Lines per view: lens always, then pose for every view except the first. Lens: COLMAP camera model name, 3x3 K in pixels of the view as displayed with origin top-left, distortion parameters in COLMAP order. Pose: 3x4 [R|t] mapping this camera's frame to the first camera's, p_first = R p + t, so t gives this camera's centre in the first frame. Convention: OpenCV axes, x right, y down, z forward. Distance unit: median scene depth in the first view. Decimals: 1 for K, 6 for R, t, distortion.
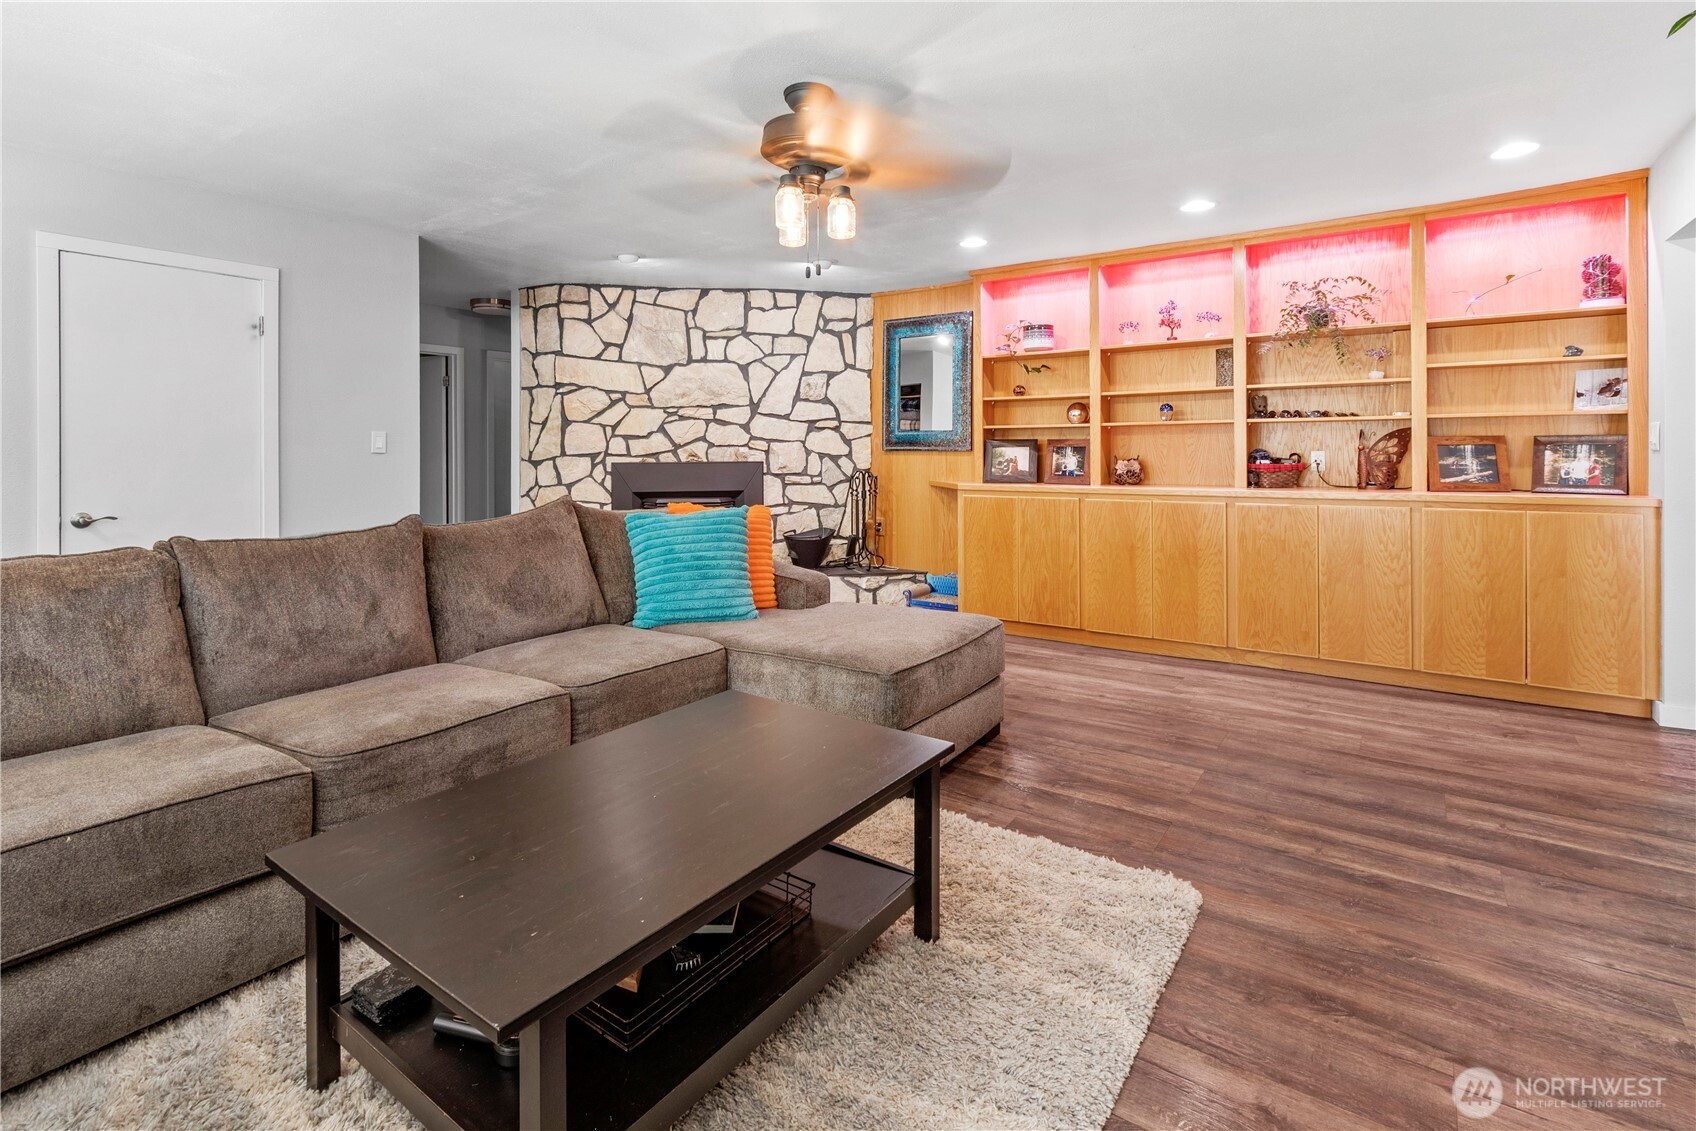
lens RADIAL K [[774.5, 0, 835.8], [0, 774.5, 451.9], [0, 0, 1]] dist [-0.000251, -0.001278]
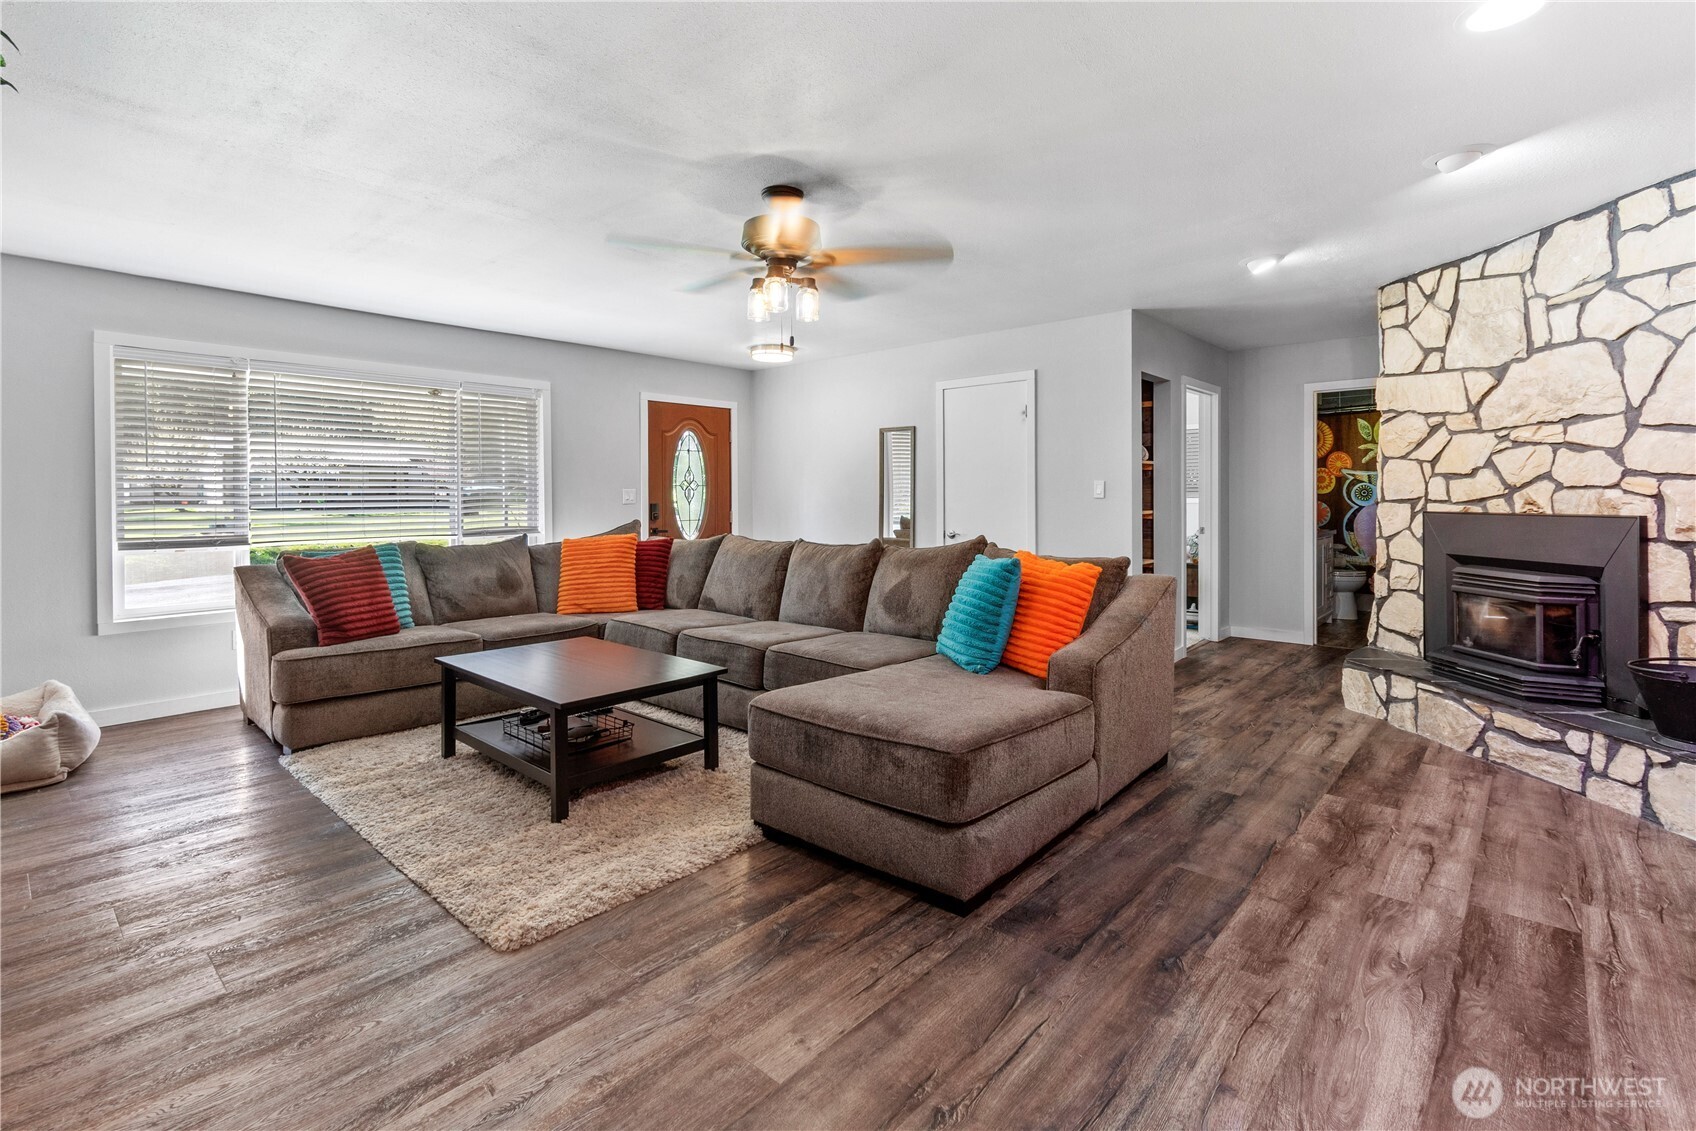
lens RADIAL K [[774.5, 0, 863.0], [0, 774.5, 504.3], [0, 0, 1]] dist [-0.000251, -0.001278]
pose [[-0.084005, 0.015412, -0.996346, 0.480967], [0.003233, 0.999879, 0.015195, -0.005588], [0.996460, -0.001945, -0.084045, 0.519316]]
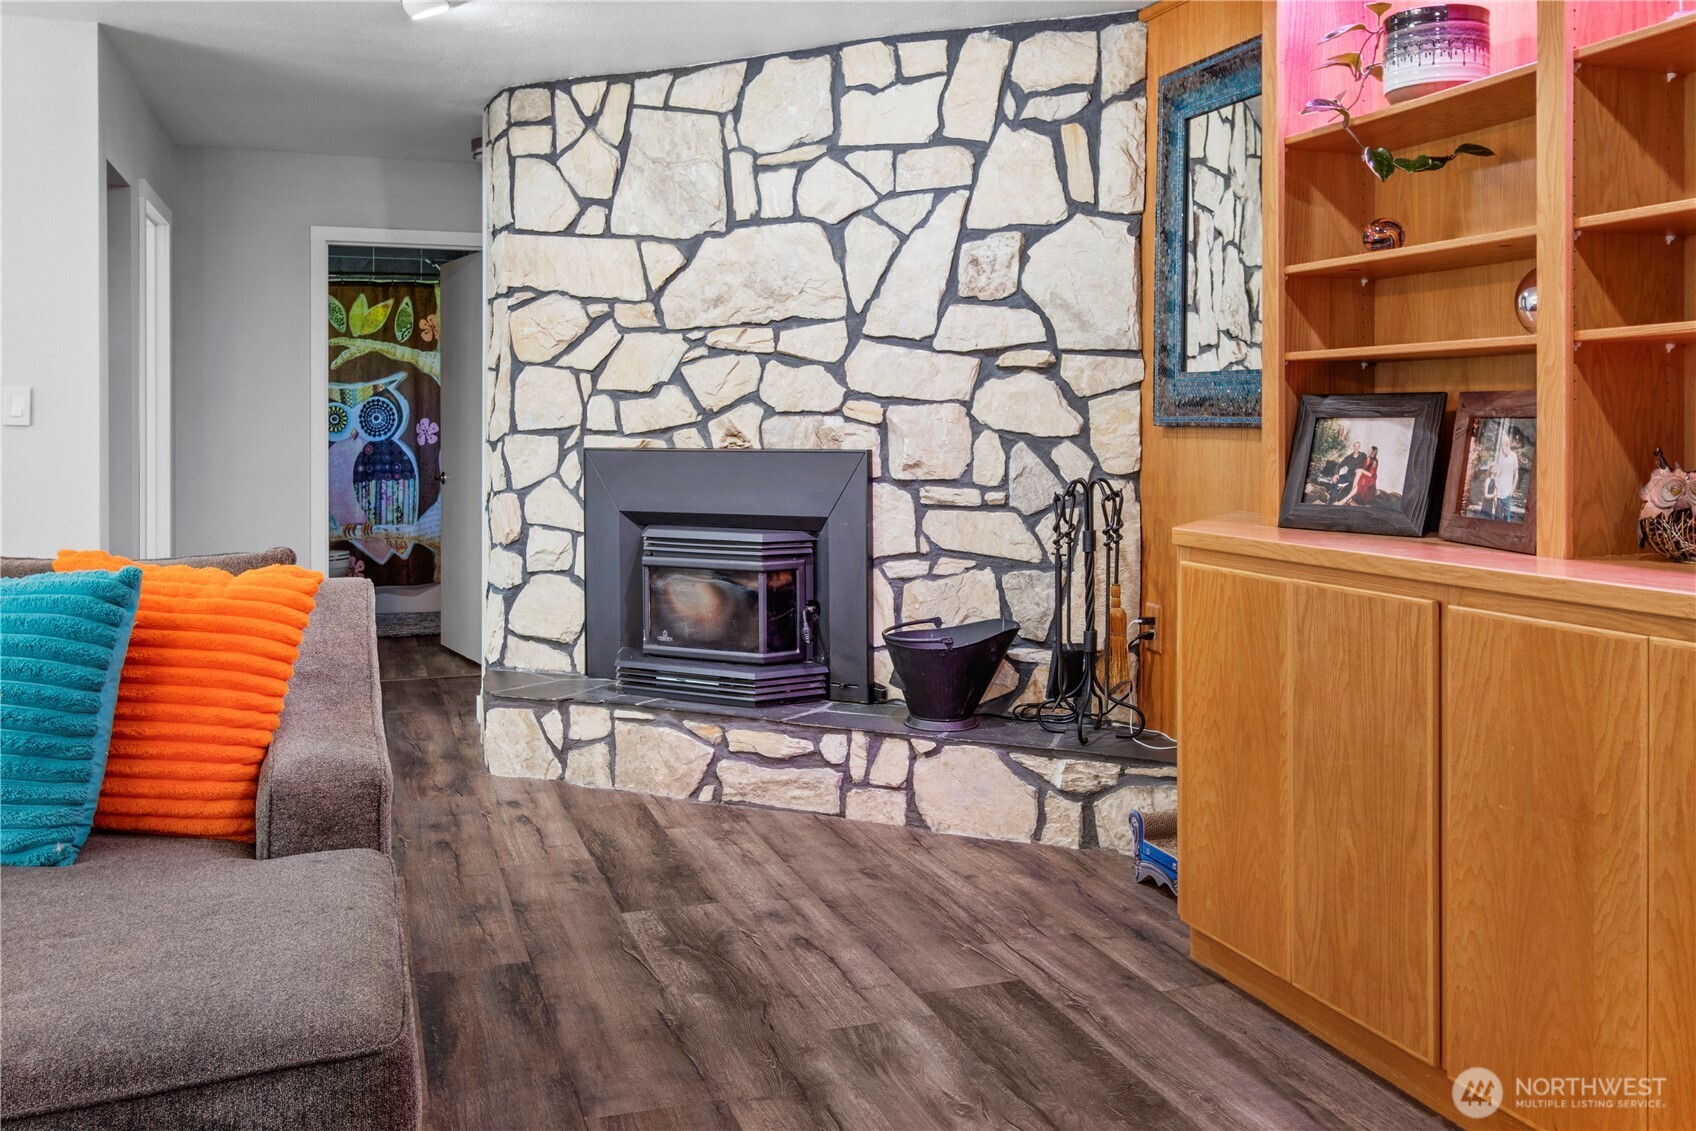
lens RADIAL K [[1427.0, 0, 840.0], [0, 1427.0, 438.5], [0, 0, 1]] dist [-0.003699, 0.003017]
pose [[0.818266, 0.011391, -0.574727, 0.342519], [-0.005571, 0.999914, 0.011885, -0.003162], [0.574813, -0.006524, 0.818259, 0.359178]]
